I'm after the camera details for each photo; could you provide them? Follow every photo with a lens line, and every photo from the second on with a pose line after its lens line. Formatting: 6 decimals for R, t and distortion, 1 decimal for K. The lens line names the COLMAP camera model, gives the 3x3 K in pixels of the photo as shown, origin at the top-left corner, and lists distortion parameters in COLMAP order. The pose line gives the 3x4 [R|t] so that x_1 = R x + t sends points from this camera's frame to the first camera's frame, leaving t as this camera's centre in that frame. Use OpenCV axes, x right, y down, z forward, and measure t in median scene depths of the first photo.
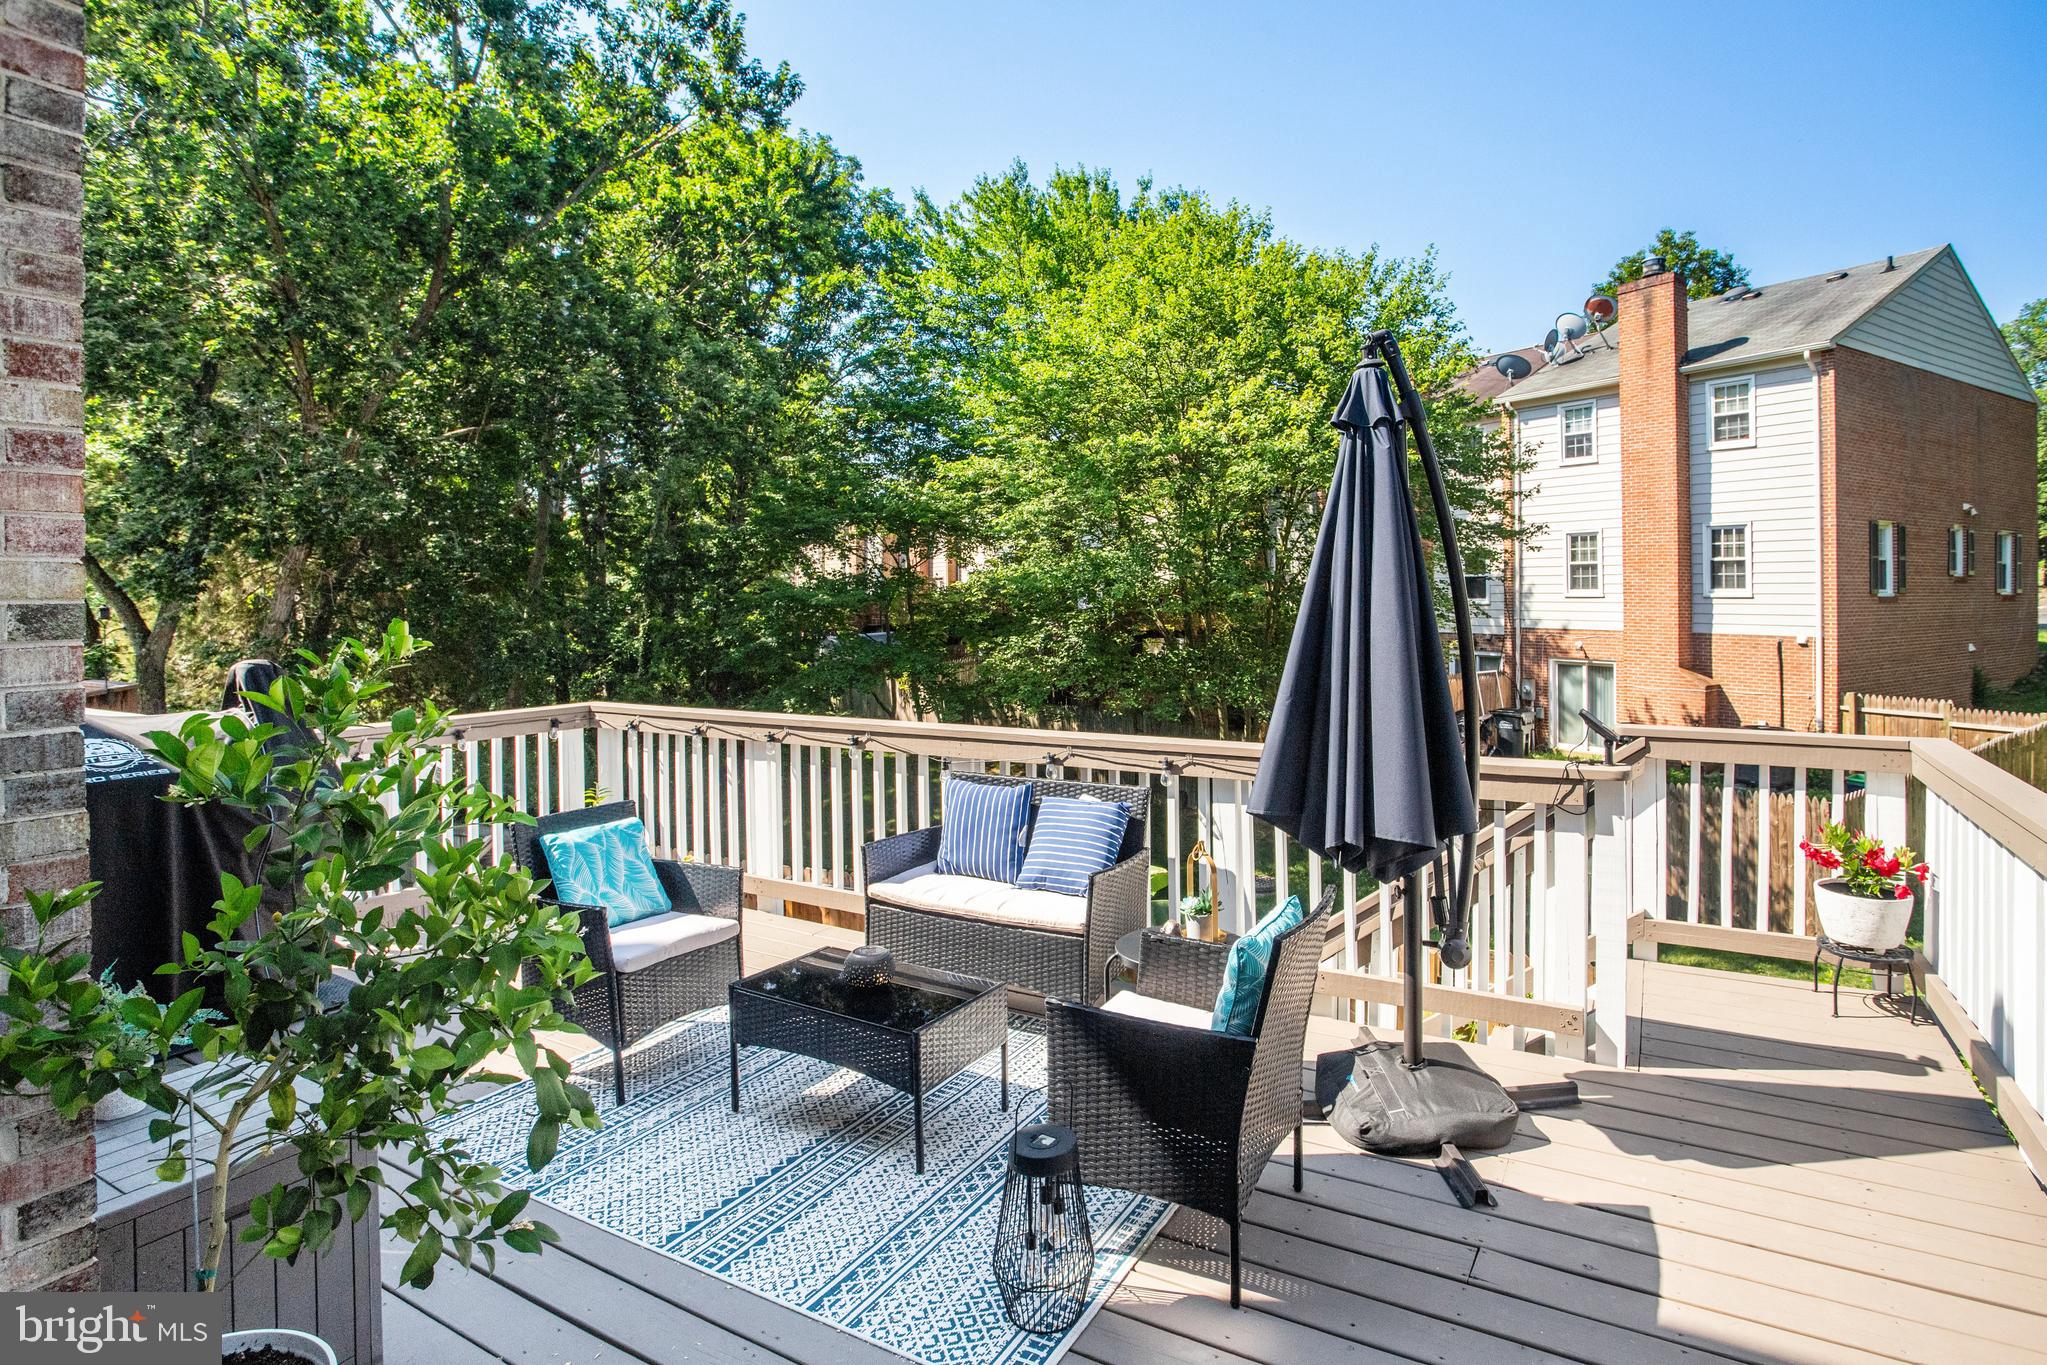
lens RADIAL K [[1082.9, 0, 1017.3], [0, 1082.9, 603.1], [0, 0, 1]] dist [-0.003575, 0.015415]
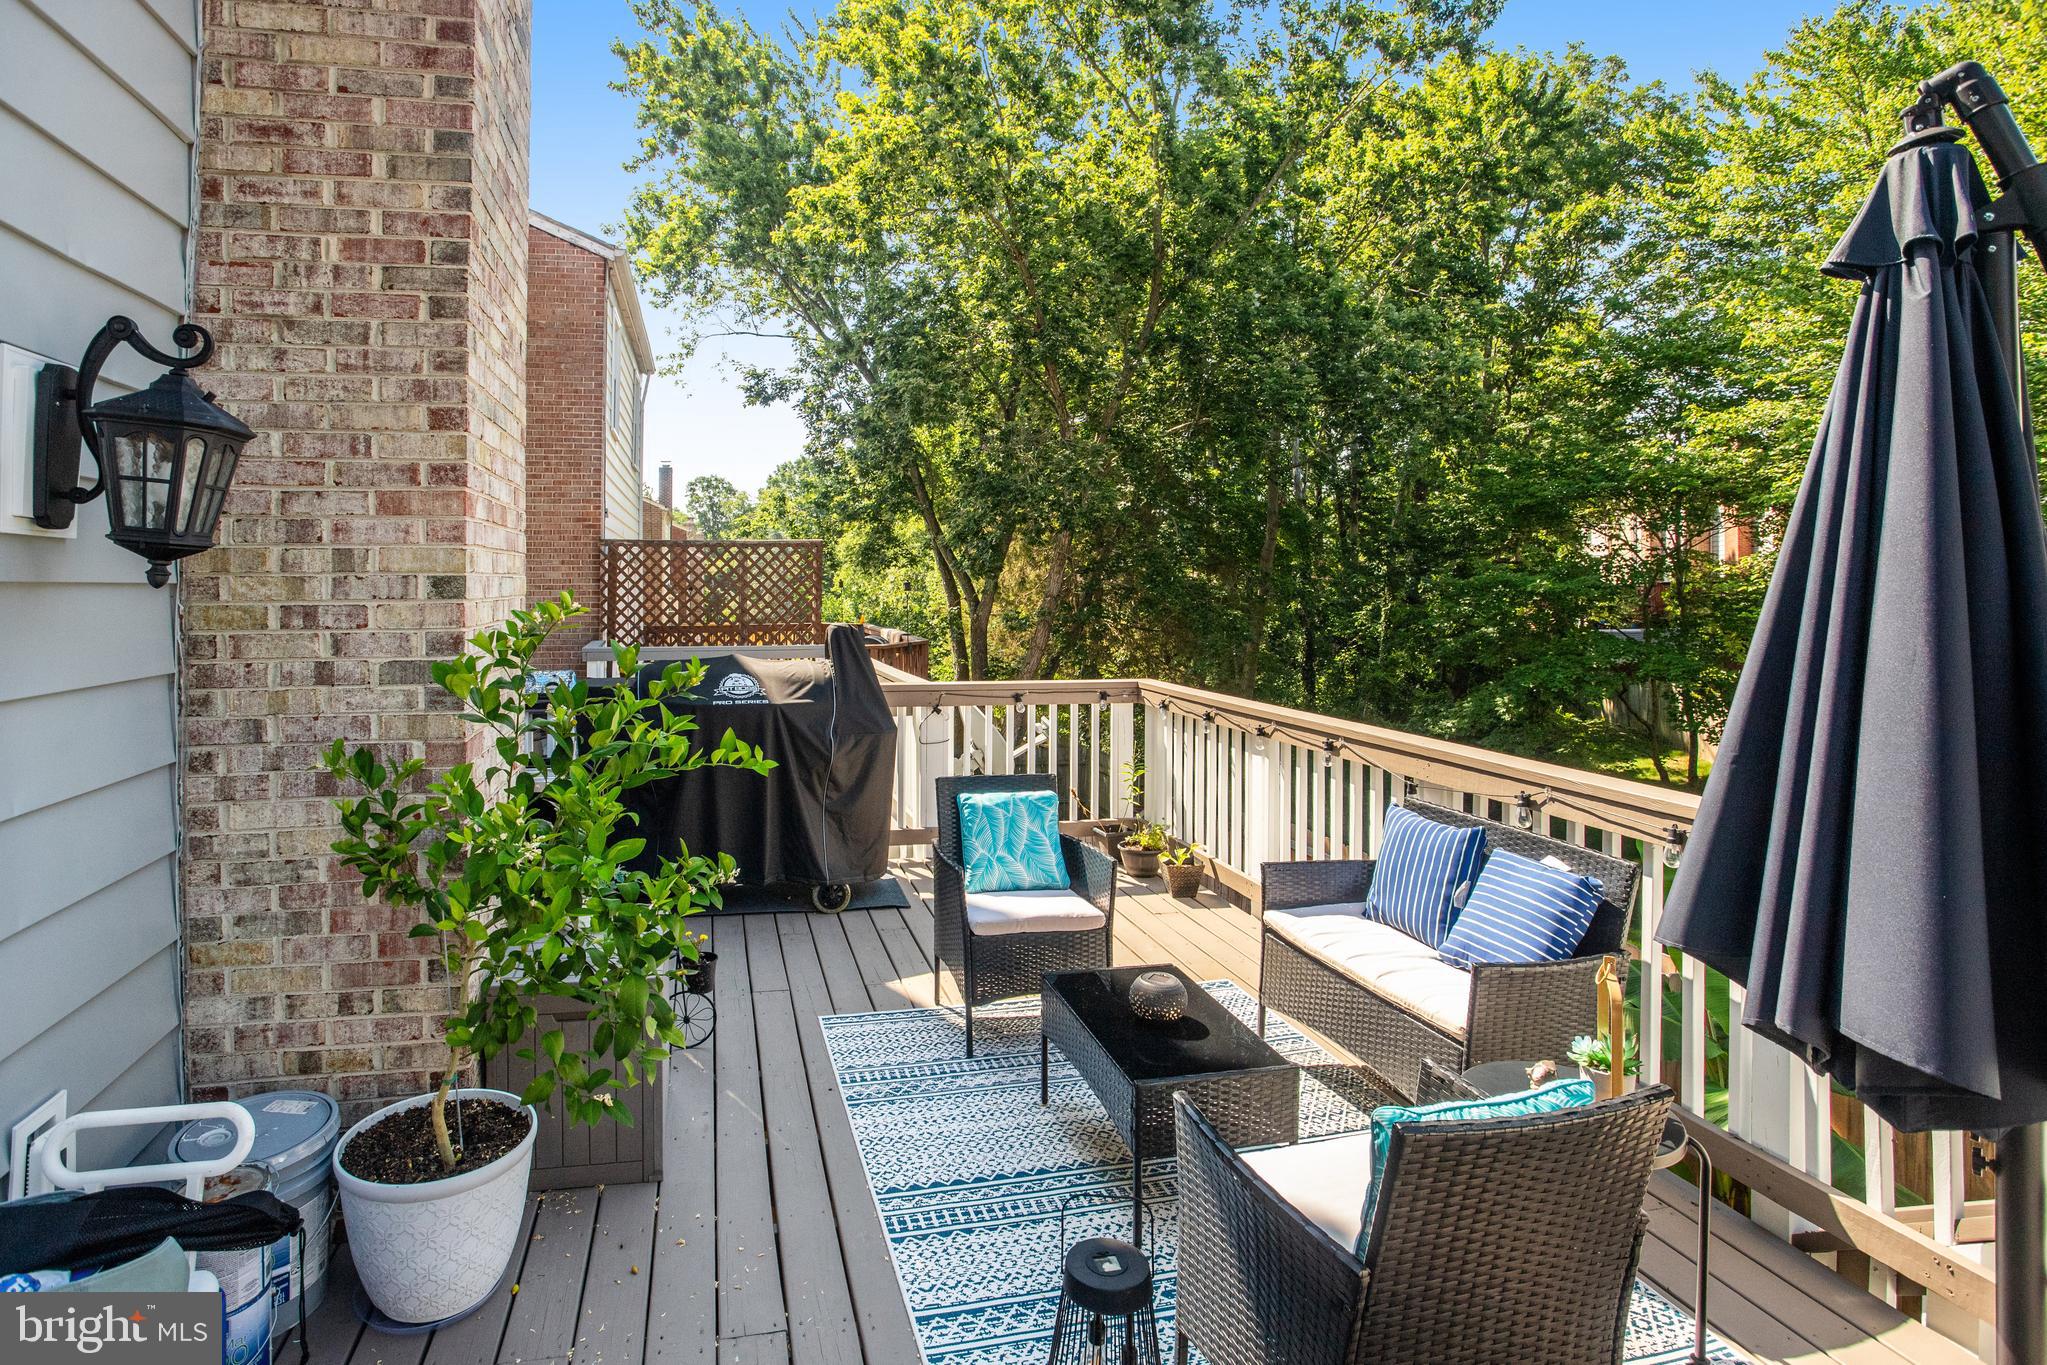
lens RADIAL K [[1070.0, 0, 1016.4], [0, 1070.0, 597.9], [0, 0, 1]] dist [-0.052343, 0.053775]
pose [[0.690465, 0.023023, -0.723000, 0.154686], [-0.016458, 0.999735, 0.016118, -0.000036], [0.723179, 0.000771, 0.690660, 0.124141]]
